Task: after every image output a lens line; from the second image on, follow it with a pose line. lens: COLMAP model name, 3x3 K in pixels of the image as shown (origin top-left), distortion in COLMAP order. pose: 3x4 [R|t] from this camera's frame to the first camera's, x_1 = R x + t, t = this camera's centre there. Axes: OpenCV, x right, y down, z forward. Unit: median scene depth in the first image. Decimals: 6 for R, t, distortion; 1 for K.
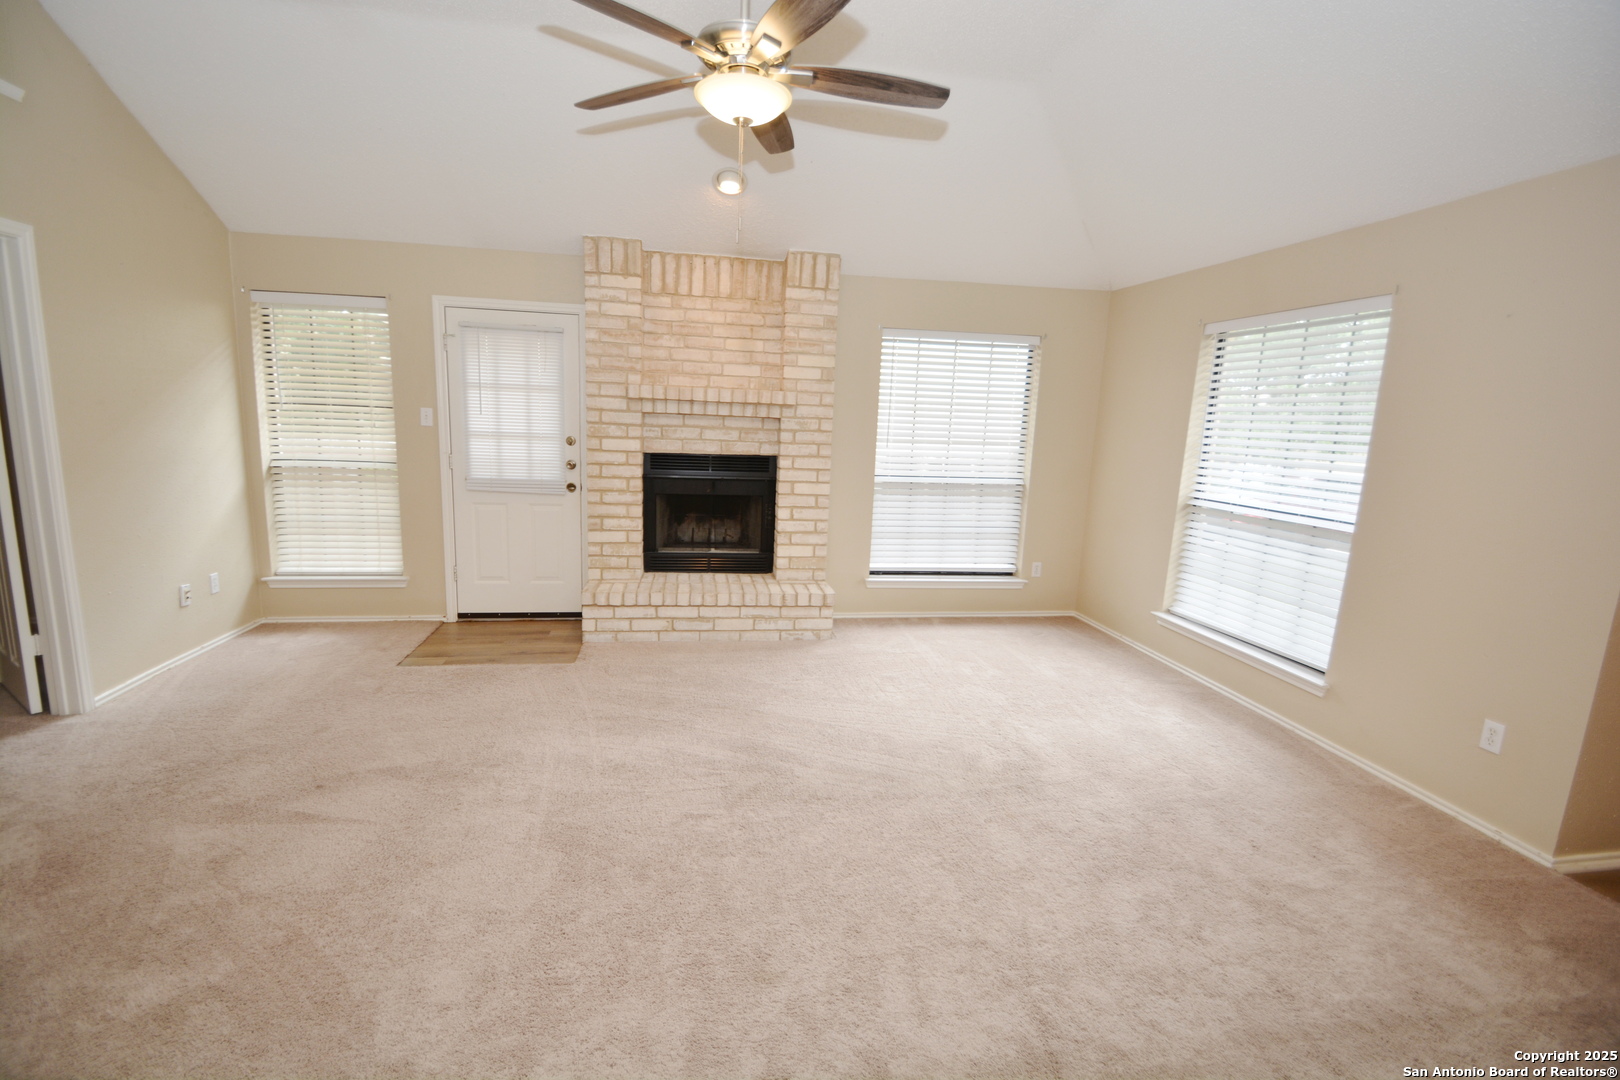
lens RADIAL K [[703.4, 0, 815.4], [0, 703.4, 544.0], [0, 0, 1]] dist [-0.009661, -0.006095]
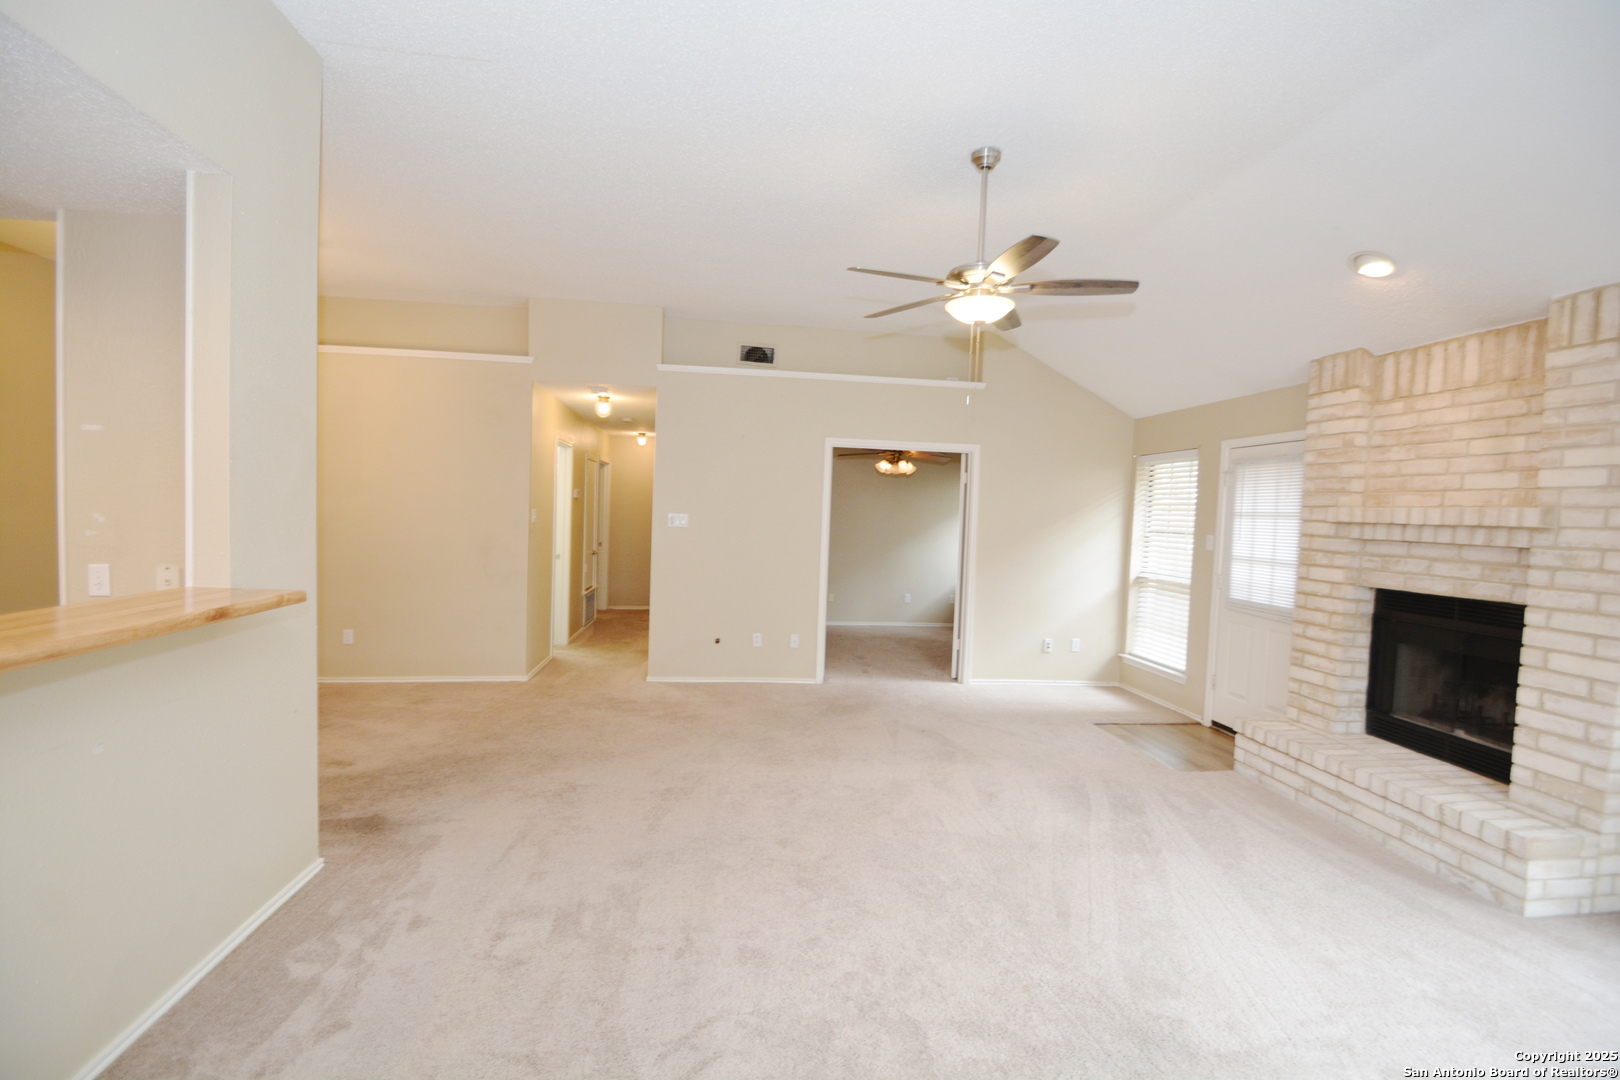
lens RADIAL K [[703.4, 0, 760.9], [0, 703.4, 540.8], [0, 0, 1]] dist [-0.009661, -0.006095]
pose [[-0.094977, 0.001668, -0.995478, 0.665065], [-0.209636, 0.977540, 0.021639, -0.051801], [0.973156, 0.210743, -0.092494, 0.375021]]
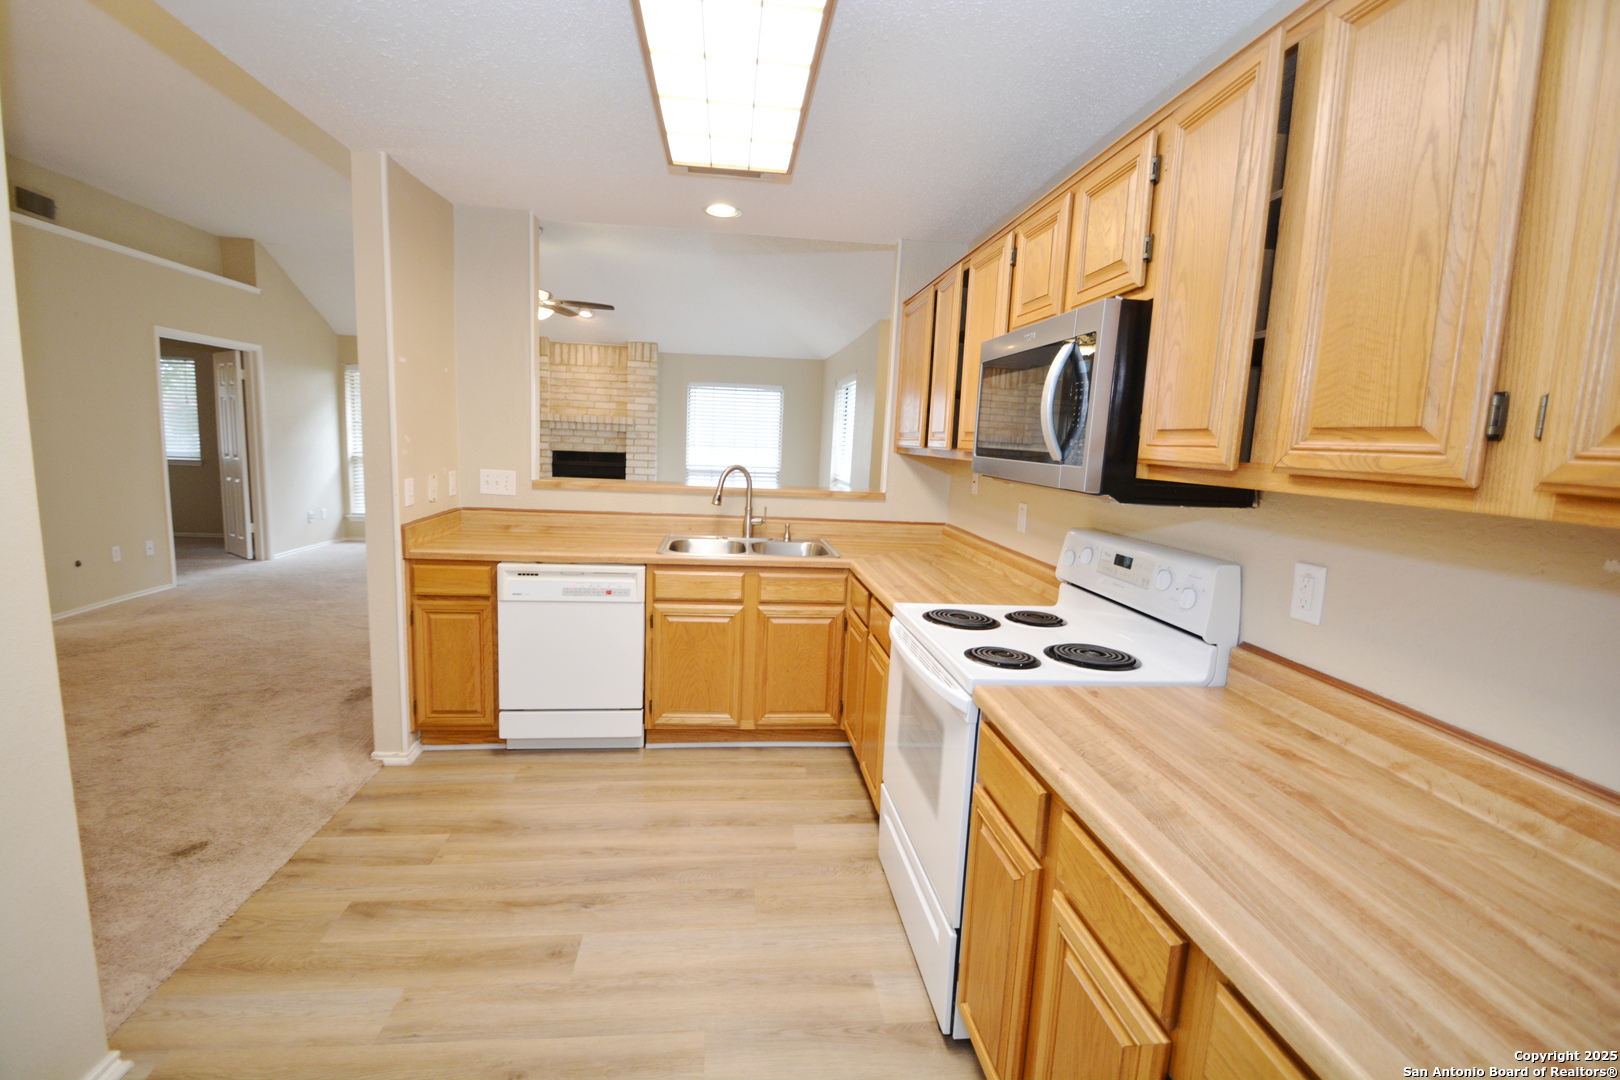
lens RADIAL K [[703.4, 0, 817.7], [0, 703.4, 542.9], [0, 0, 1]] dist [-0.009661, -0.006095]
pose [[0.998585, 0.012356, -0.051730, 0.551291], [-0.014123, 0.999324, -0.033942, 0.164142], [0.051276, 0.034624, 0.998084, -0.783856]]
